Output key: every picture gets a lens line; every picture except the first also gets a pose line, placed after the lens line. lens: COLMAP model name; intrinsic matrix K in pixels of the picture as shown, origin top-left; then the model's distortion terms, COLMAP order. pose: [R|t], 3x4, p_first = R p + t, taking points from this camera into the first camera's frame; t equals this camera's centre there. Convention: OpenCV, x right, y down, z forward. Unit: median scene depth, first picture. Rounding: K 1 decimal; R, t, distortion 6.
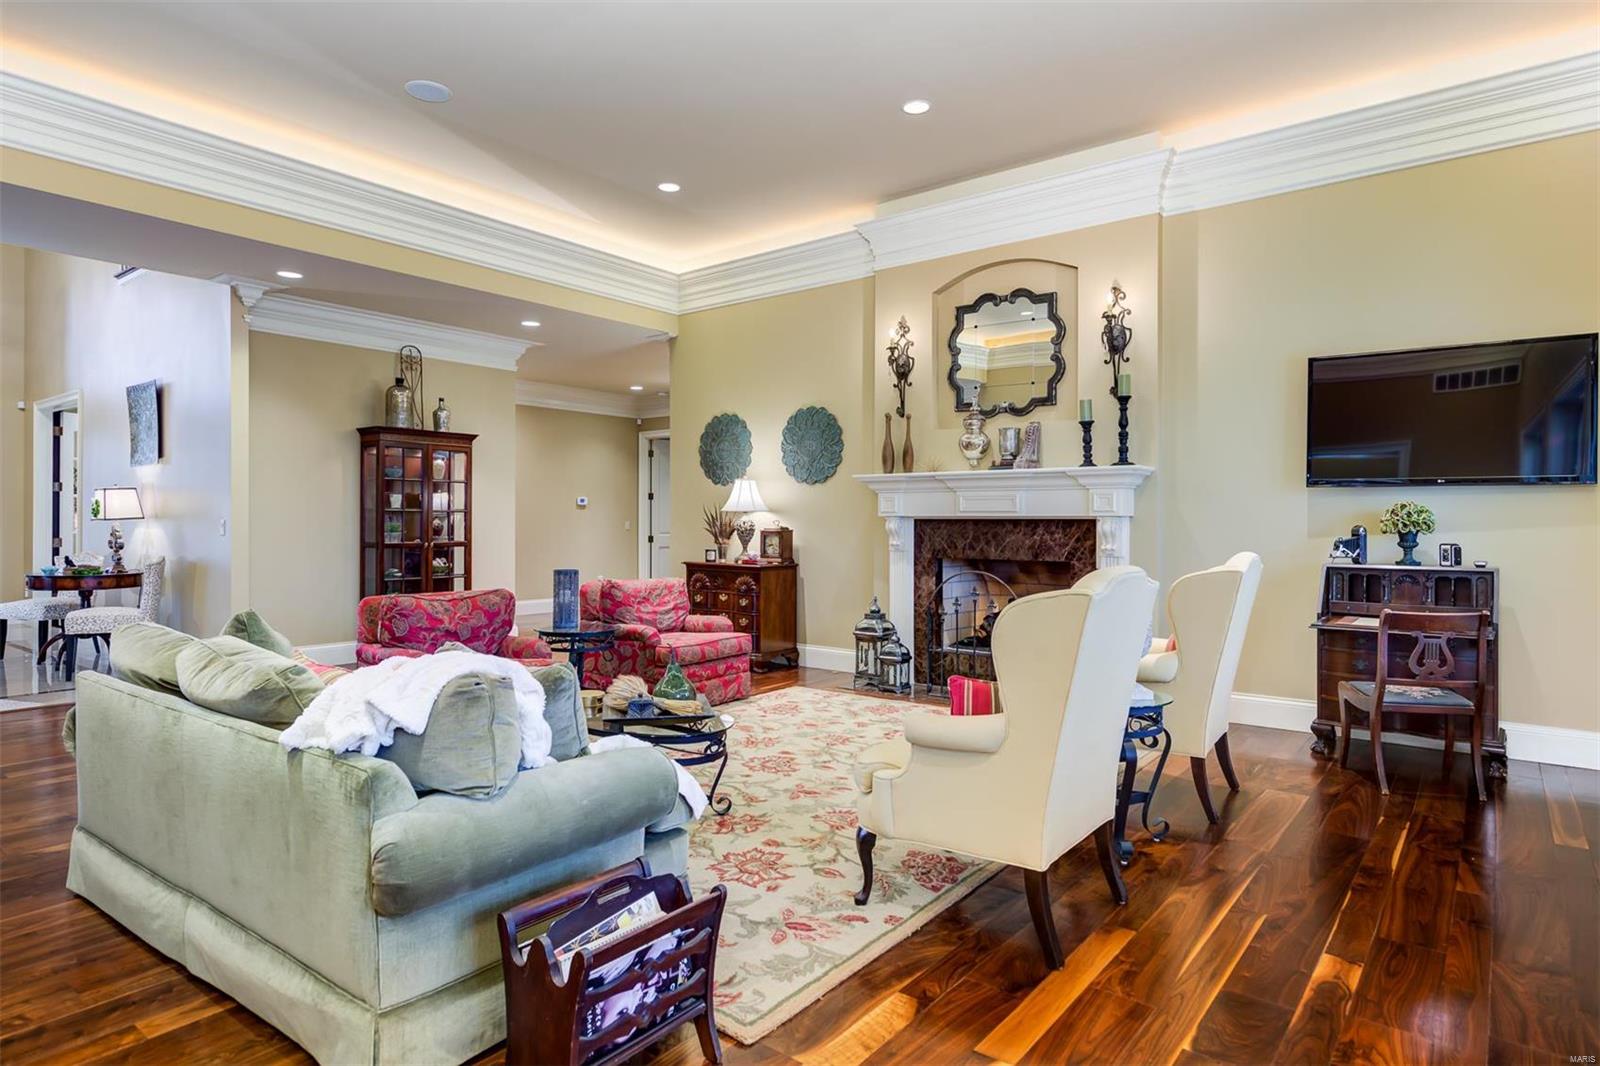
lens RADIAL K [[939.2, 0, 751.5], [0, 939.2, 528.7], [0, 0, 1]] dist [0.002794, 0.000695]
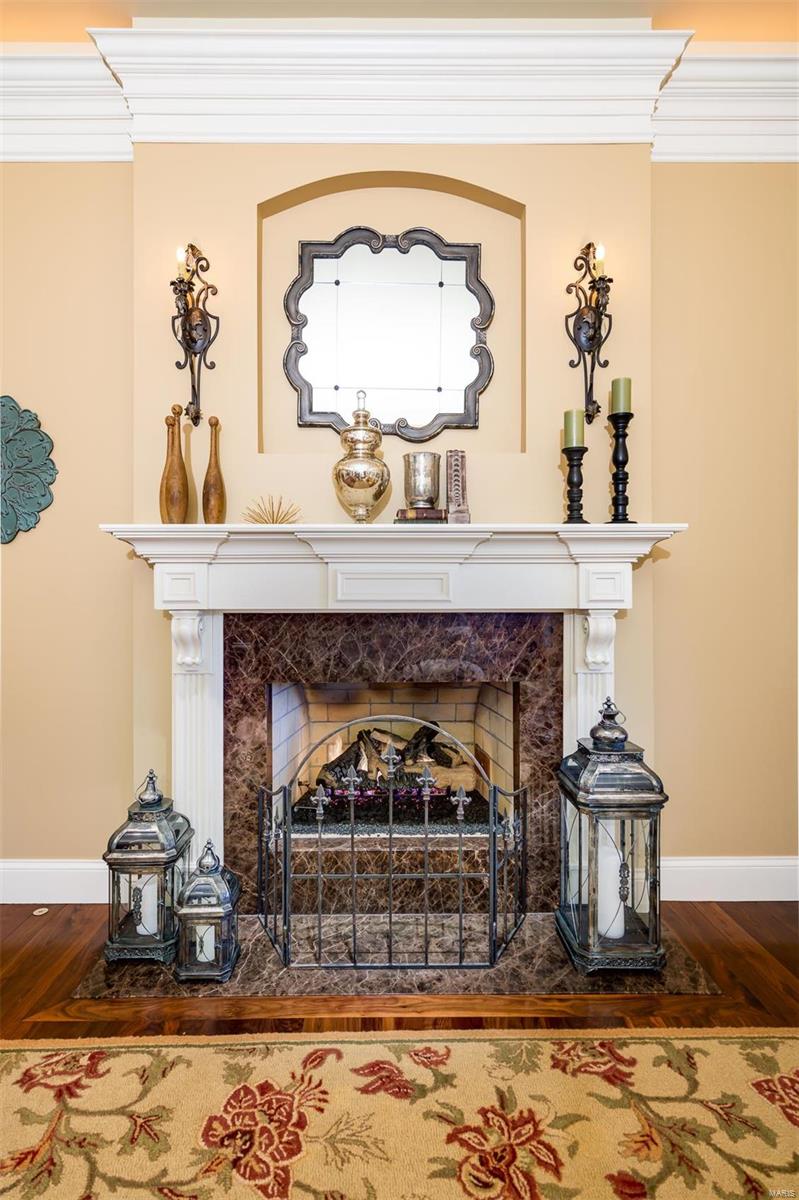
lens RADIAL K [[565.9, 0, 399.5], [0, 565.9, 600.0], [0, 0, 1]] dist [0.001743, 0.000435]
pose [[0.742379, -0.004587, 0.669965, 0.030831], [0.008793, 0.999957, -0.002897, -0.016393], [-0.669923, 0.008042, 0.742387, 0.705115]]
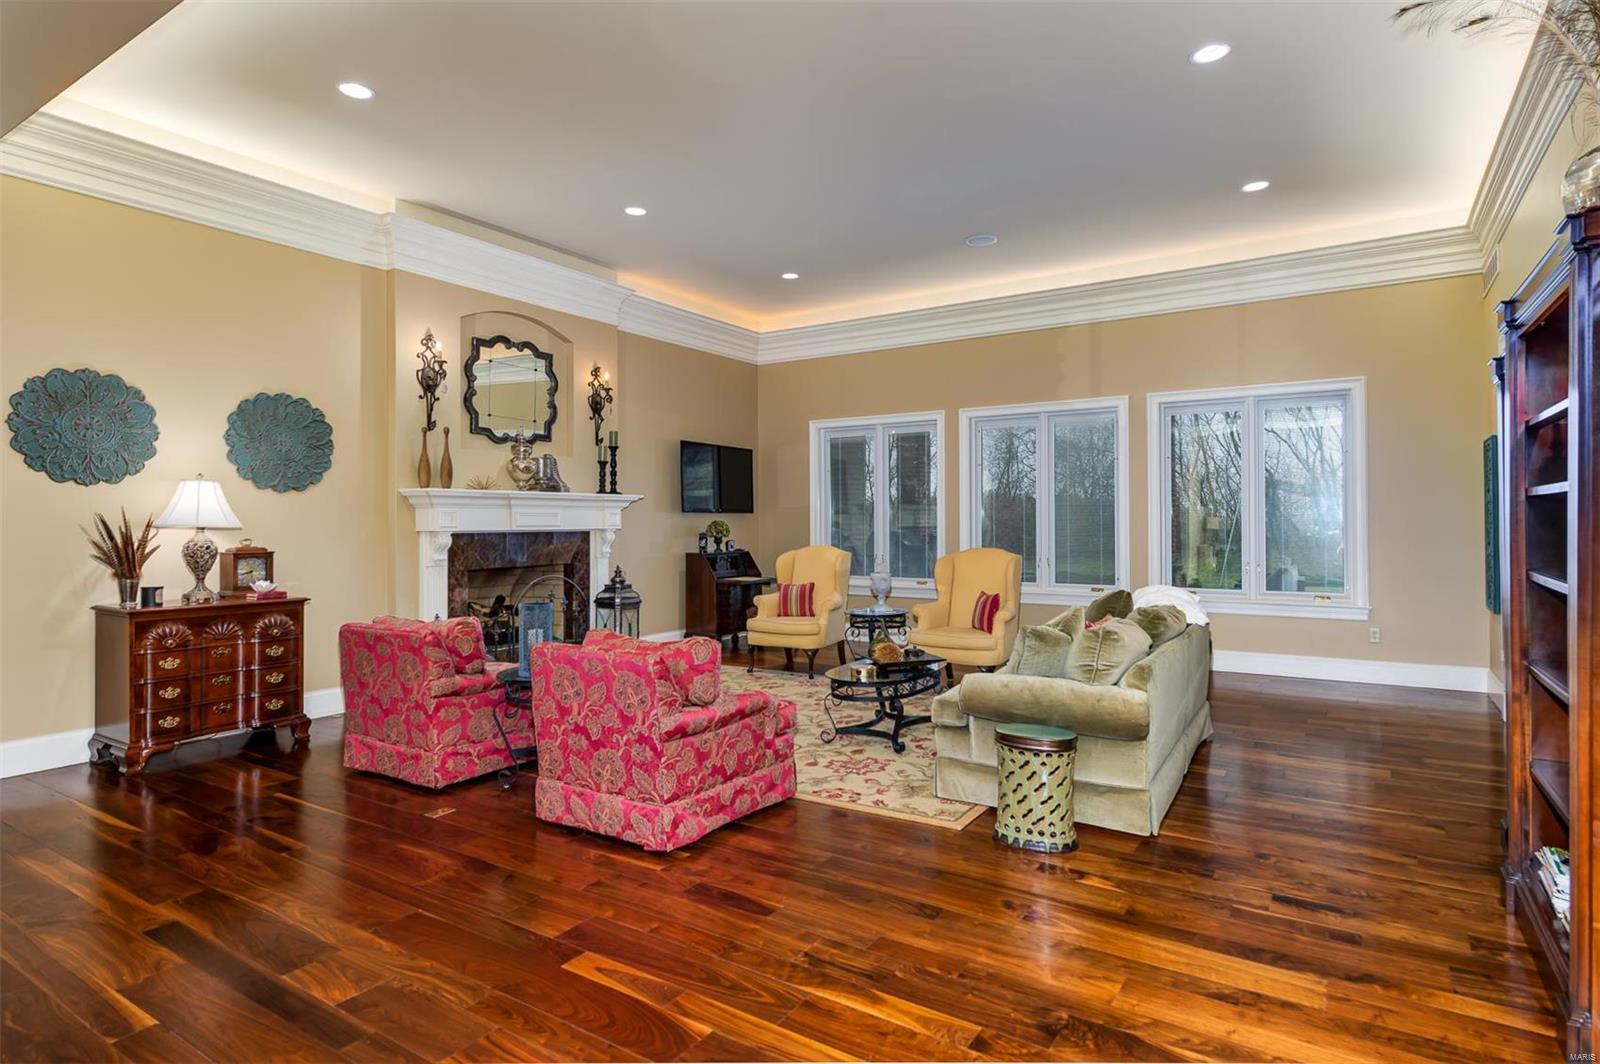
lens RADIAL K [[844.3, 0, 800.0], [0, 844.3, 532.0], [0, 0, 1]] dist [0.000088, -0.000118]
pose [[-0.123139, -0.014324, 0.992286, -0.795270], [0.011743, 0.999805, 0.015890, -0.022674], [-0.992320, 0.013610, -0.122946, 0.751051]]
